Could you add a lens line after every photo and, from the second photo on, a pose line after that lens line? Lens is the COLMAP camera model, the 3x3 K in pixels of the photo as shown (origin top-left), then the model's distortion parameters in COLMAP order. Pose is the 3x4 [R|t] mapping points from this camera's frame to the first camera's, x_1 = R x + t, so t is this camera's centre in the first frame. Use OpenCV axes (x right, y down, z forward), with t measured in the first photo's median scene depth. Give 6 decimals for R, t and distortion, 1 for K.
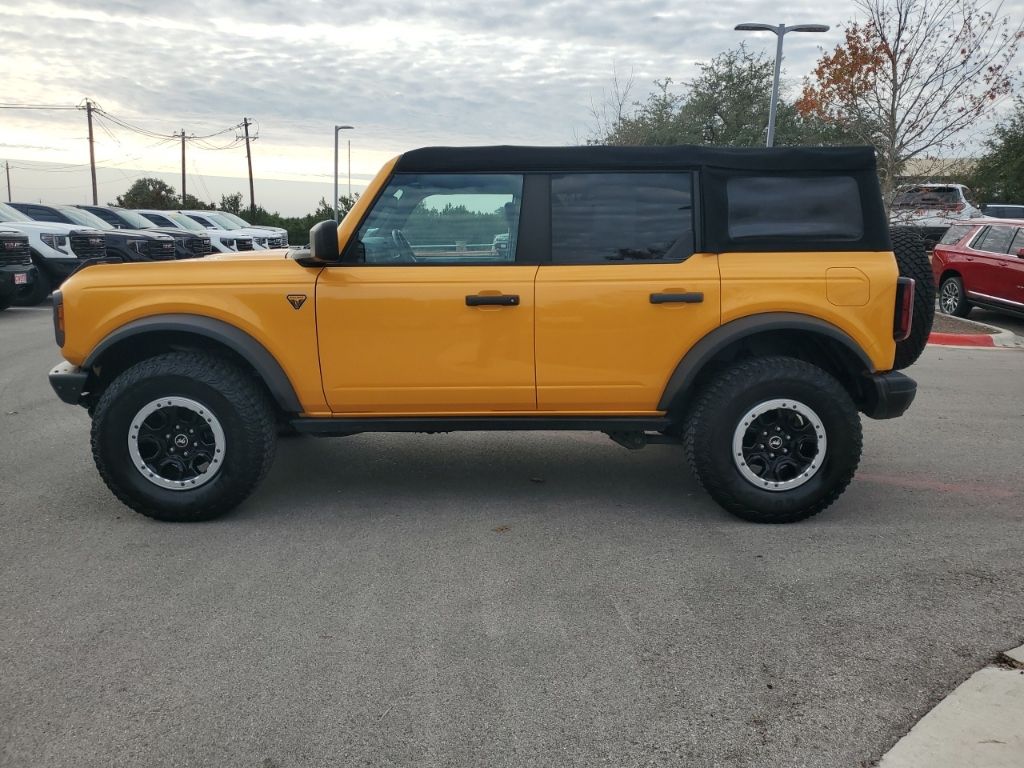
lens RADIAL K [[830.0, 0, 484.7], [0, 830.0, 384.4], [0, 0, 1]] dist [0.012542, 0.015889]
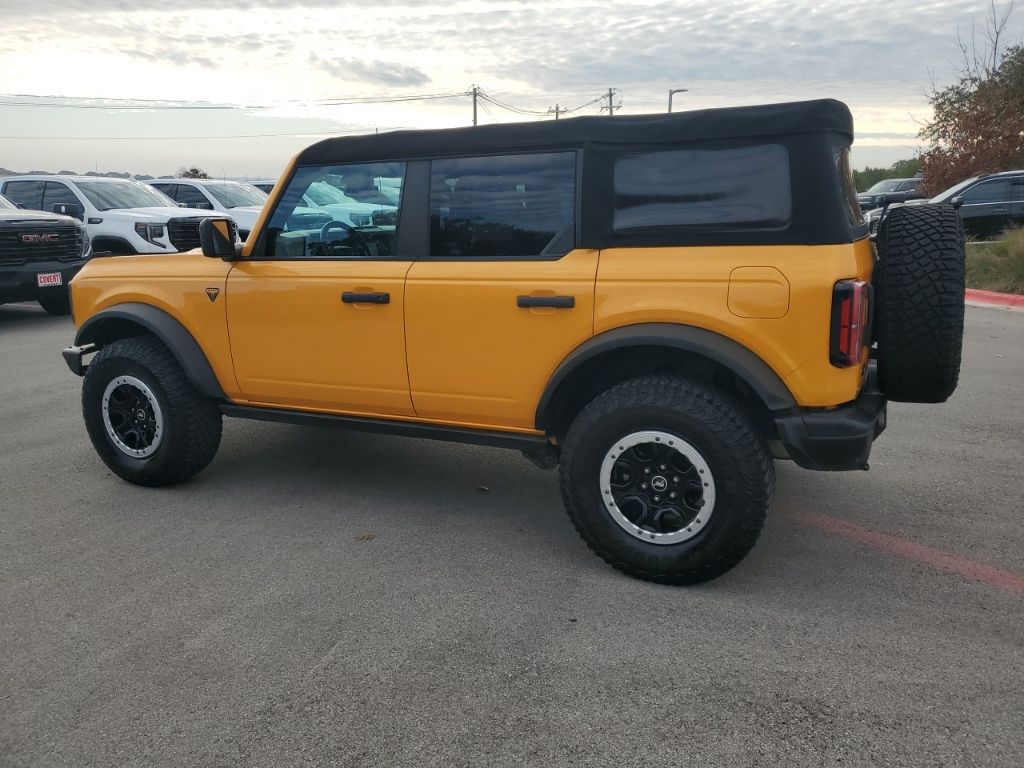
lens RADIAL K [[812.7, 0, 477.1], [0, 812.7, 376.7], [0, 0, 1]] dist [0.016647, 0.007201]
pose [[0.888650, 0.069642, -0.453267, 0.527769], [-0.052678, 0.997361, 0.049961, -0.061738], [0.455550, -0.020521, 0.889974, 0.214670]]
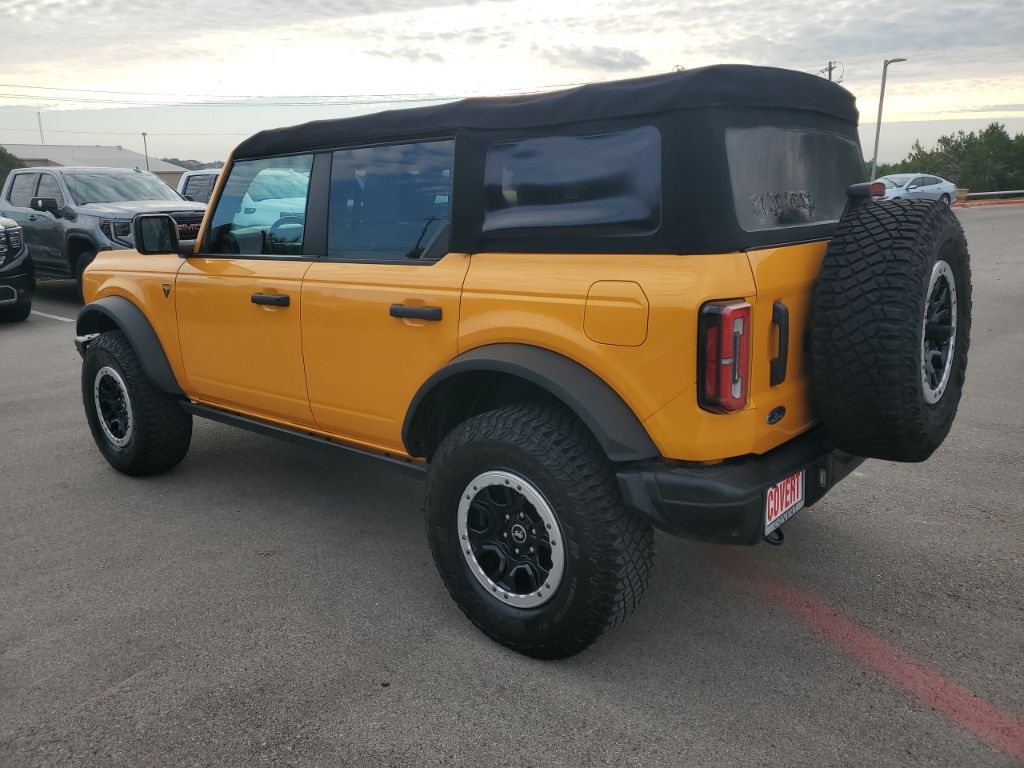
lens RADIAL K [[805.0, 0, 472.5], [0, 805.0, 365.0], [0, 0, 1]] dist [0.009637, 0.019213]
pose [[0.736897, 0.111455, -0.666754, 0.723095], [-0.084159, 0.993767, 0.073107, -0.108542], [0.670746, 0.002241, 0.741683, 0.475293]]
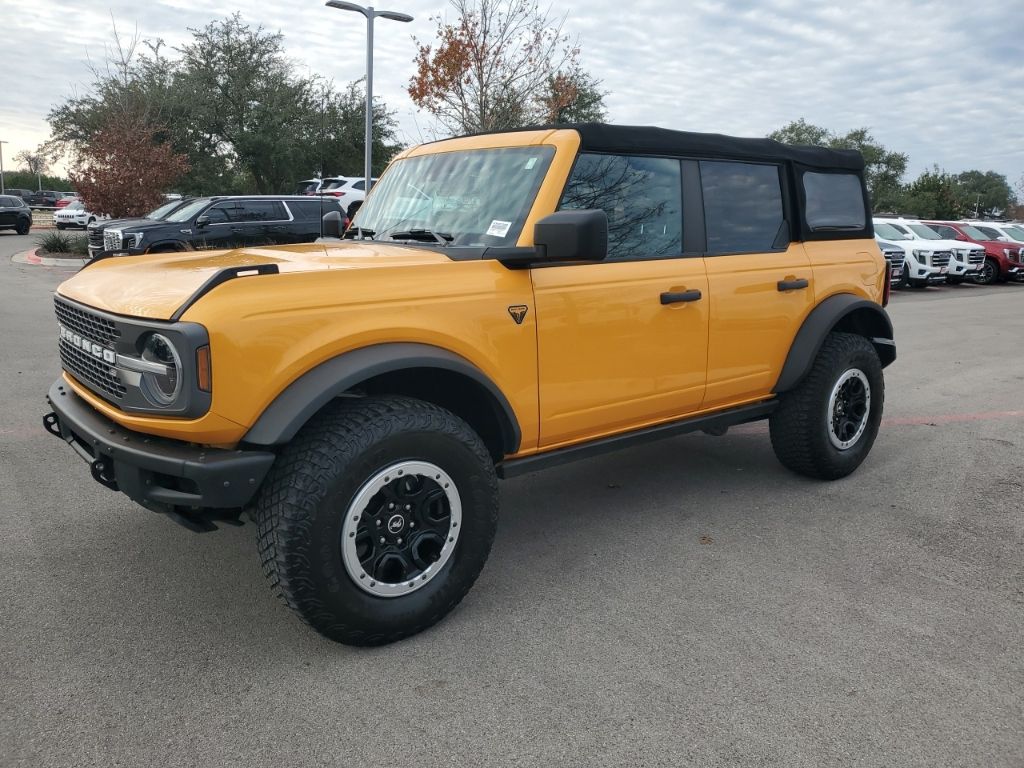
lens RADIAL K [[837.6, 0, 512.0], [0, 837.6, 384.0], [0, 0, 1]] dist [0.009956, 0.020138]
pose [[0.765189, -0.122286, 0.632085, -0.699463], [0.108063, 0.992262, 0.061148, -0.078720], [-0.634671, 0.021515, 0.772483, 0.383822]]
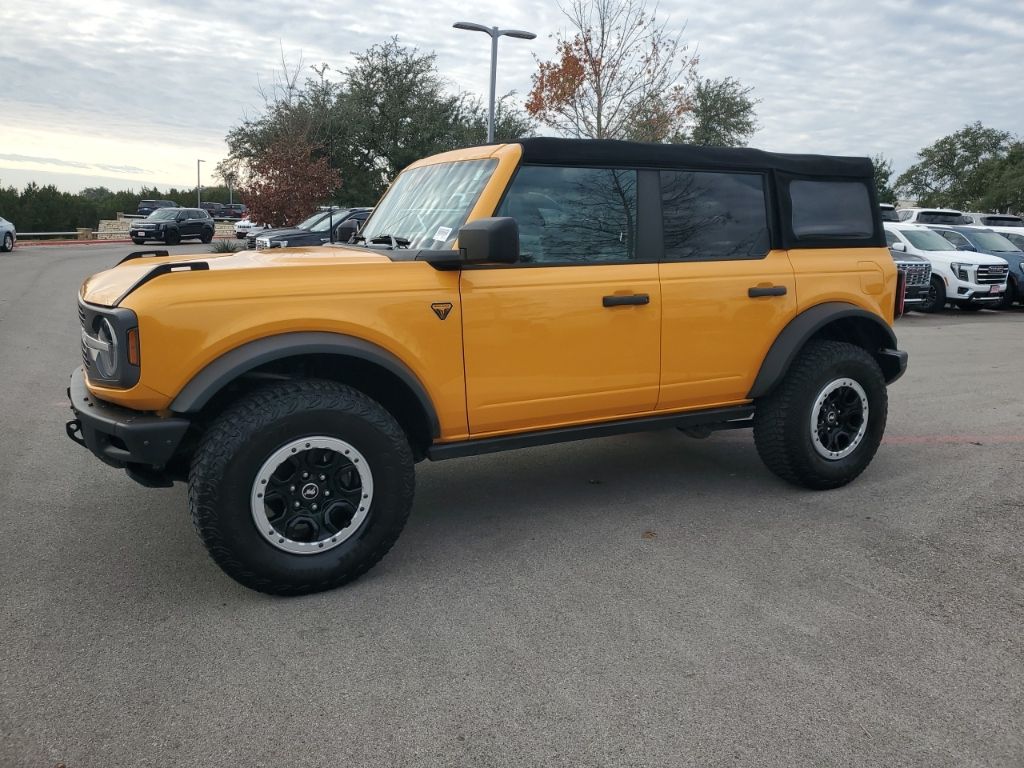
lens RADIAL K [[837.6, 0, 512.0], [0, 837.6, 384.0], [0, 0, 1]] dist [0.009956, 0.020138]
pose [[0.876461, -0.083401, 0.474195, -0.551369], [0.078277, 0.996463, 0.030576, -0.042418], [-0.475068, 0.010320, 0.879889, 0.198139]]
